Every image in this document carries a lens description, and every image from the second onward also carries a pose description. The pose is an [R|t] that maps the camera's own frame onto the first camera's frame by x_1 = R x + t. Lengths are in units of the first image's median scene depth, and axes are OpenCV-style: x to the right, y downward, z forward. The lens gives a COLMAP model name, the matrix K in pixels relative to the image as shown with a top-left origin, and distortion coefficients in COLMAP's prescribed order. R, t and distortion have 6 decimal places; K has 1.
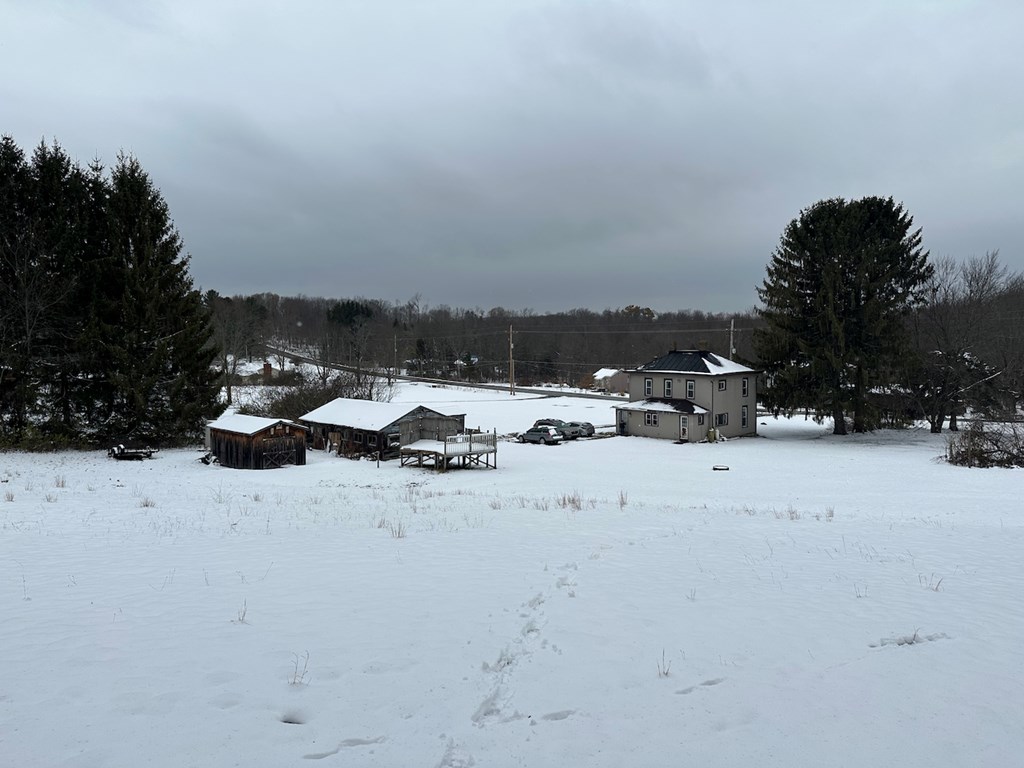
lens RADIAL K [[679.3, 0, 512.0], [0, 679.3, 384.0], [0, 0, 1]] dist [-0.002464, -0.025435]
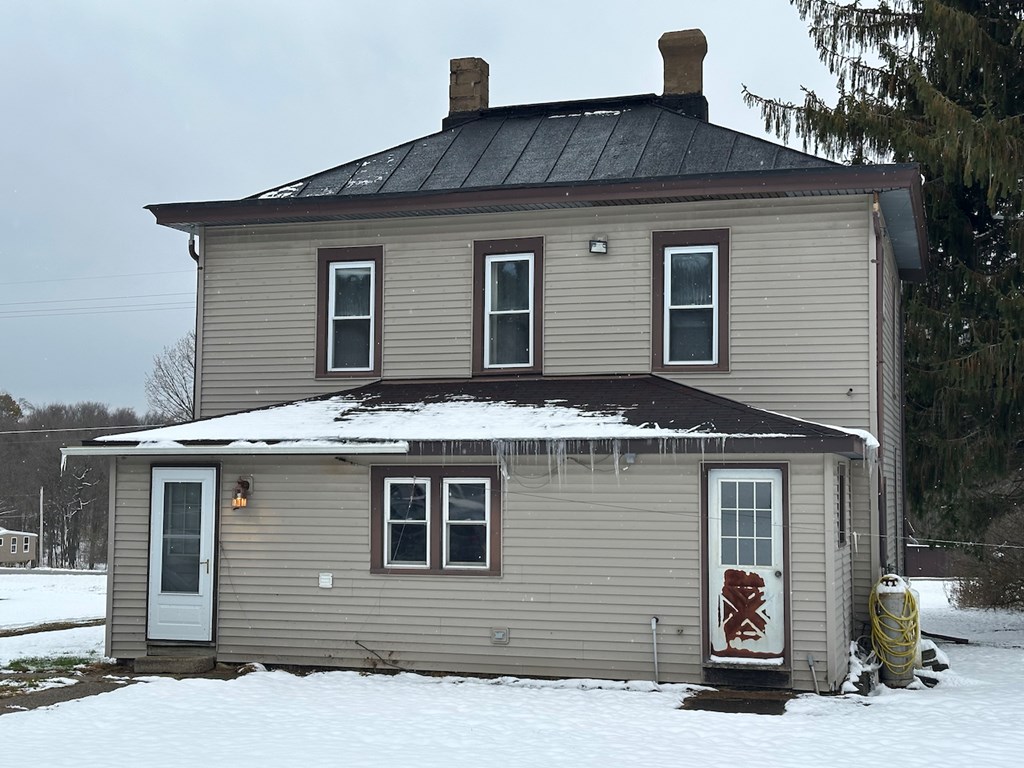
lens RADIAL K [[1364.2, 0, 500.6], [0, 1364.2, 388.9], [0, 0, 1]] dist [0.000794, -0.000820]
pose [[0.847307, 0.055619, 0.528183, 0.082631], [0.024105, 0.989449, -0.142860, 0.062045], [-0.530556, 0.133778, 0.837027, 0.766190]]
